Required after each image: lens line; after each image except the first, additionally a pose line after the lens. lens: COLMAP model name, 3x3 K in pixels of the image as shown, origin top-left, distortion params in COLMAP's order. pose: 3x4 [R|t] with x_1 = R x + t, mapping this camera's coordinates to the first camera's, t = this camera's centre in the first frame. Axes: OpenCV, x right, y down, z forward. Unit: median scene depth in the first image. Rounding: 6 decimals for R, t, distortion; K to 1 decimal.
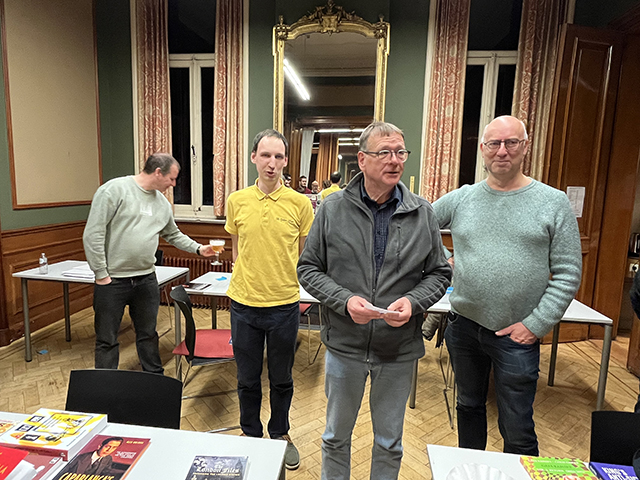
lens RADIAL K [[393.1, 0, 315.6], [0, 393.1, 236.4], [0, 0, 1]] dist [-0.002774, -0.002015]
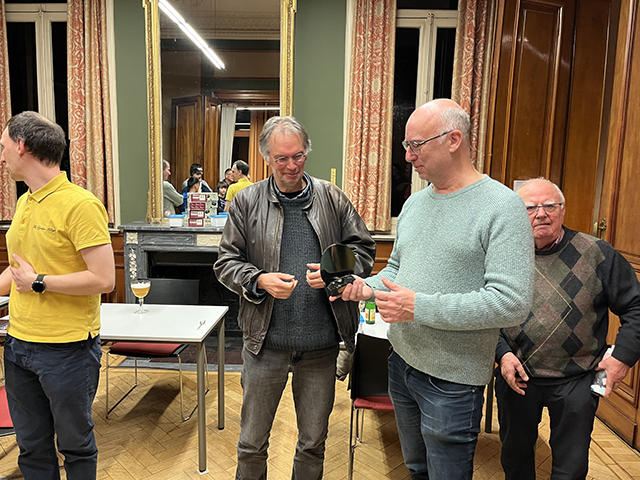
lens RADIAL K [[486.4, 0, 317.7], [0, 486.4, 239.6], [0, 0, 1]] dist [0.073653, -0.108319]
pose [[0.994458, -0.019302, 0.103350, 0.115674], [0.019401, 0.999812, 0.000054, -0.011654], [-0.103332, 0.001952, 0.994645, 0.031655]]
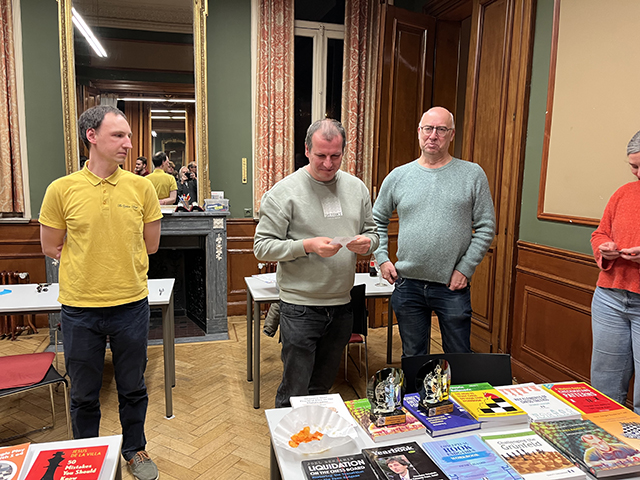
lens RADIAL K [[484.3, 0, 318.3], [0, 484.3, 238.5], [0, 0, 1]] dist [0.064915, -0.102366]
pose [[0.928498, -0.062182, 0.366094, -0.009662], [0.058259, 0.998064, 0.021764, 0.013620], [-0.366739, 0.001121, 0.930323, -0.077006]]
